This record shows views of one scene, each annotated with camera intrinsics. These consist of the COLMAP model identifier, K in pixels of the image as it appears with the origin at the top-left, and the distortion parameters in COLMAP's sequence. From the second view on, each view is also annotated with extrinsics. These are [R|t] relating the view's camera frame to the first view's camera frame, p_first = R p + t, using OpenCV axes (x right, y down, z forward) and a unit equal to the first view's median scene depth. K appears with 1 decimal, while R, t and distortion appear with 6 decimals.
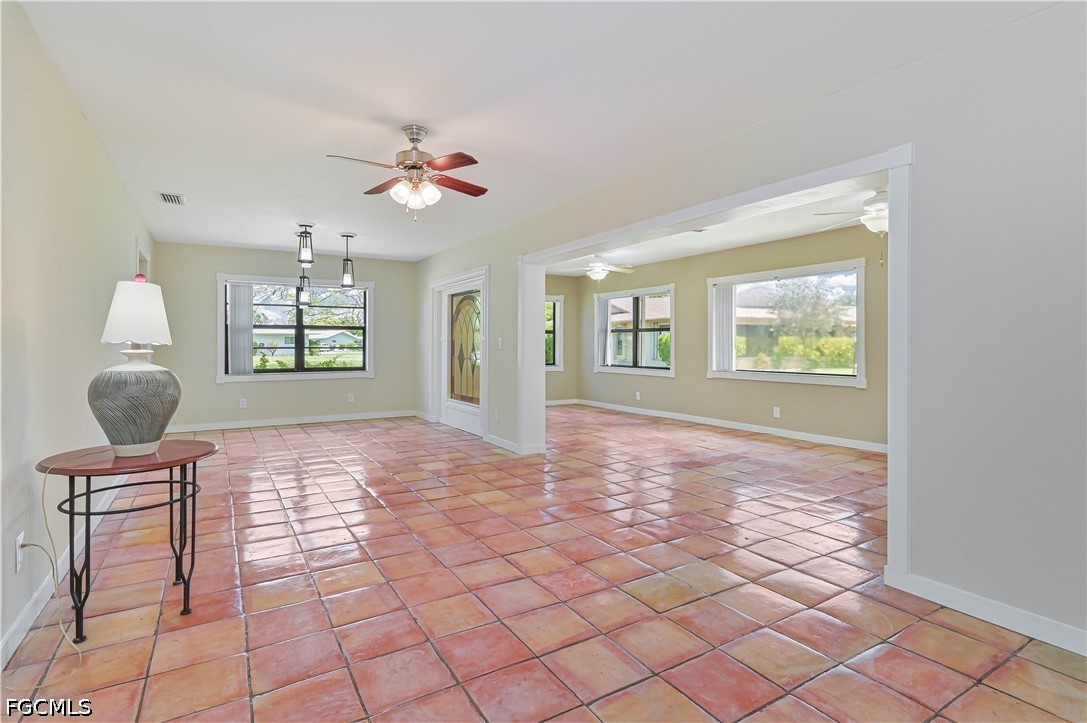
lens RADIAL K [[533.2, 0, 539.8], [0, 533.2, 346.1], [0, 0, 1]] dist [0.010128, -0.002439]
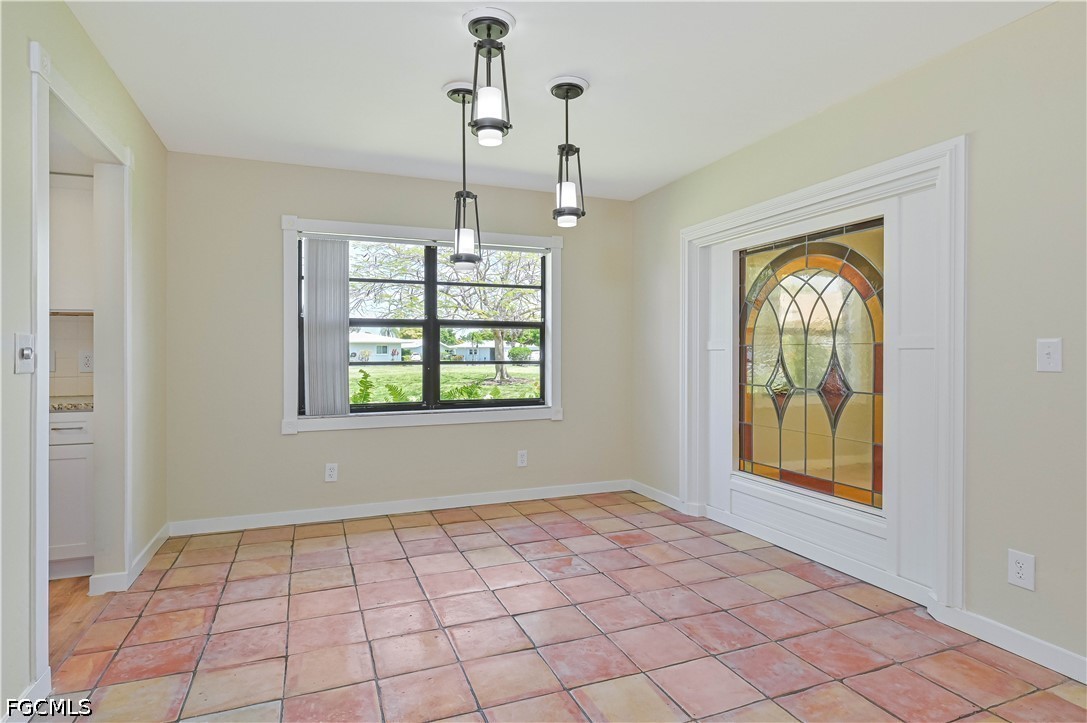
lens RADIAL K [[587.7, 0, 561.1], [0, 587.7, 352.2], [0, 0, 1]] dist [-0.010615, 0.001777]
pose [[0.989804, -0.002683, -0.142410, -0.335374], [0.002000, 0.999986, -0.004939, -0.006029], [0.142422, 0.004604, 0.989795, 0.621701]]
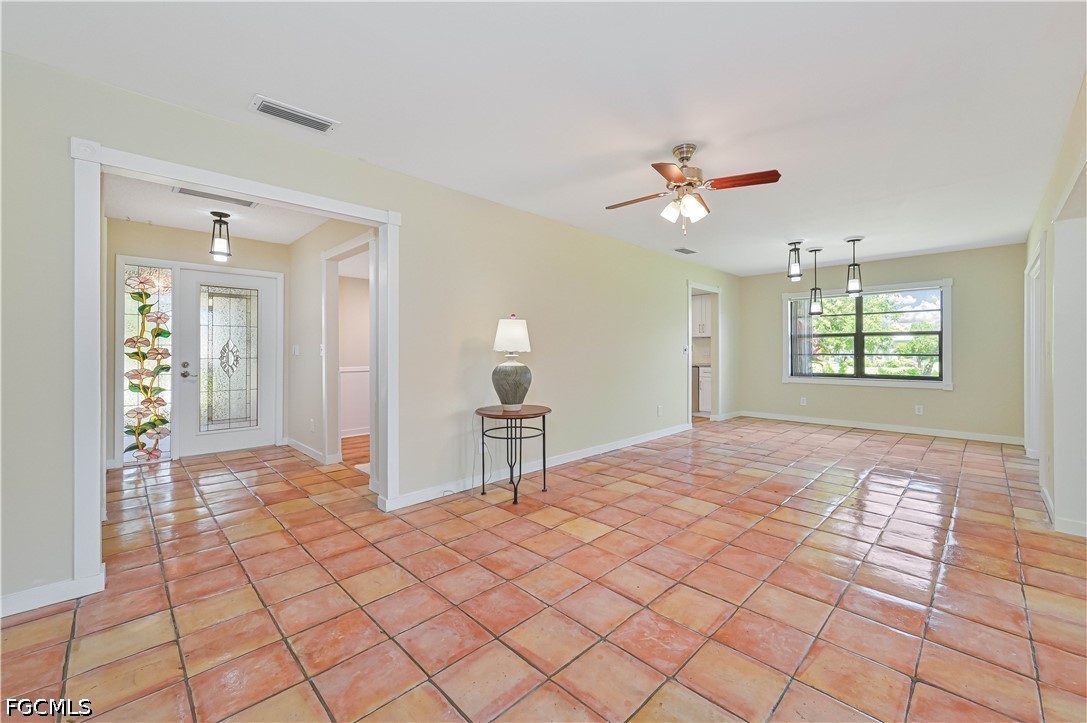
lens RADIAL K [[429.9, 0, 549.4], [0, 429.9, 349.7], [0, 0, 1]] dist [-0.005495, 0.000440]
pose [[0.240201, -0.005450, -0.970708, 0.297297], [-0.001595, 0.999981, -0.006009, -0.000824], [0.970722, 0.002991, 0.240188, 0.303398]]
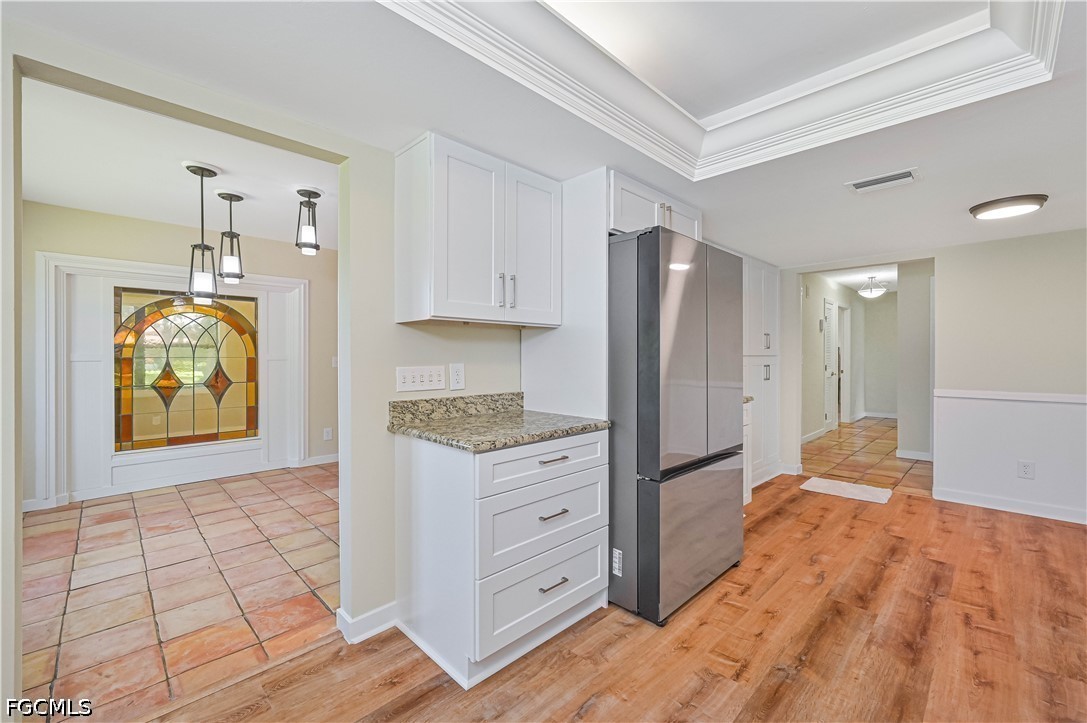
lens RADIAL K [[464.4, 0, 538.8], [0, 464.4, 357.3], [0, 0, 1]] dist [-0.000414, 0.000817]
pose [[-0.226003, -0.006504, 0.974105, -1.093188], [0.003810, 0.999964, 0.007560, -0.020811], [-0.974119, 0.005420, -0.225970, 0.855250]]
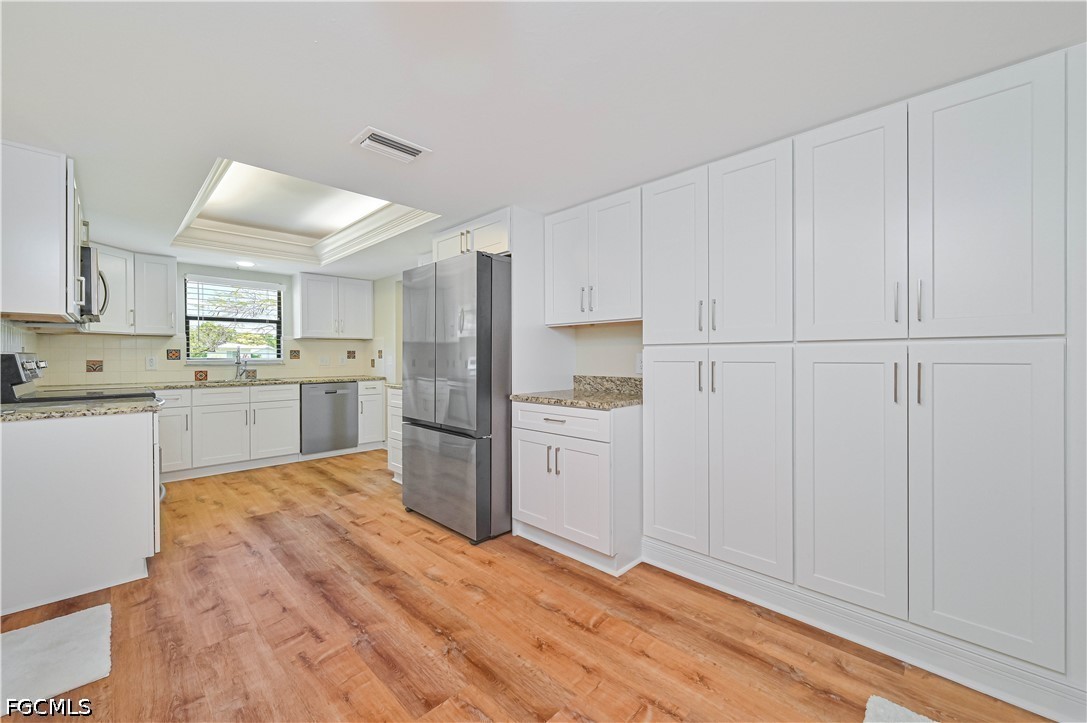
lens RADIAL K [[429.9, 0, 547.6], [0, 429.9, 356.2], [0, 0, 1]] dist [-0.005495, 0.000440]
pose [[0.970896, -0.005920, 0.239430, -0.711176], [0.005860, 0.999982, 0.000964, -0.008948], [-0.239432, 0.000468, 0.970913, 0.078415]]
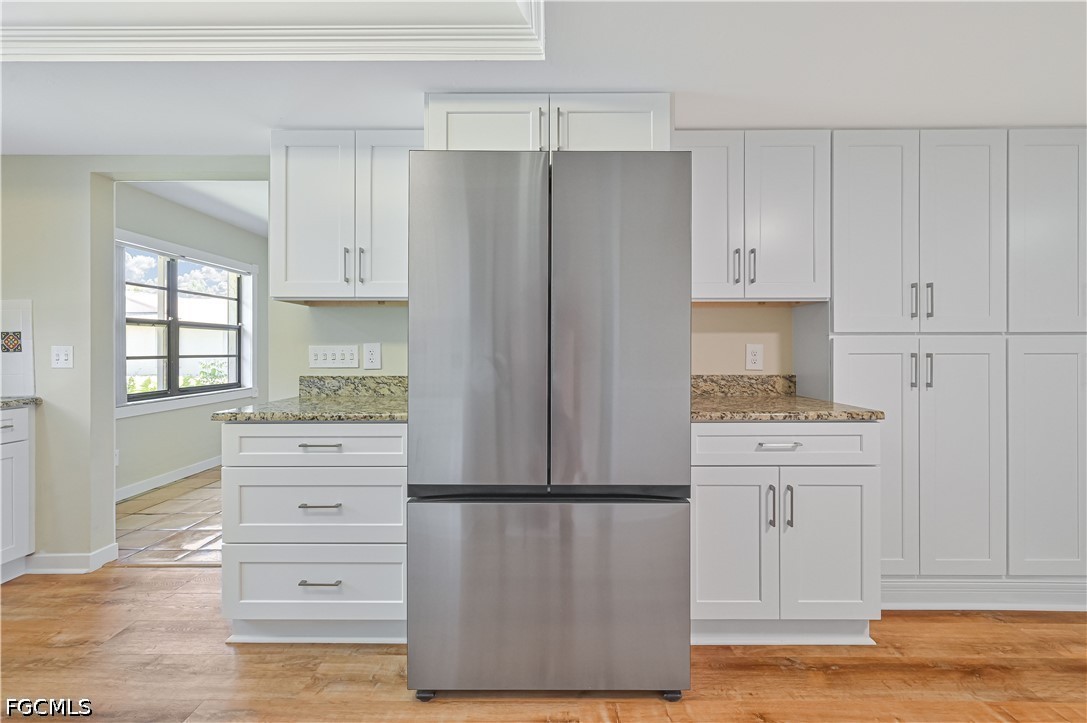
lens RADIAL K [[464.4, 0, 546.1], [0, 464.4, 350.6], [0, 0, 1]] dist [-0.000414, 0.000817]
pose [[0.533598, -0.003600, 0.845730, -0.943929], [0.002727, 0.999993, 0.002536, -0.006567], [-0.845734, 0.000953, 0.533604, 0.469547]]
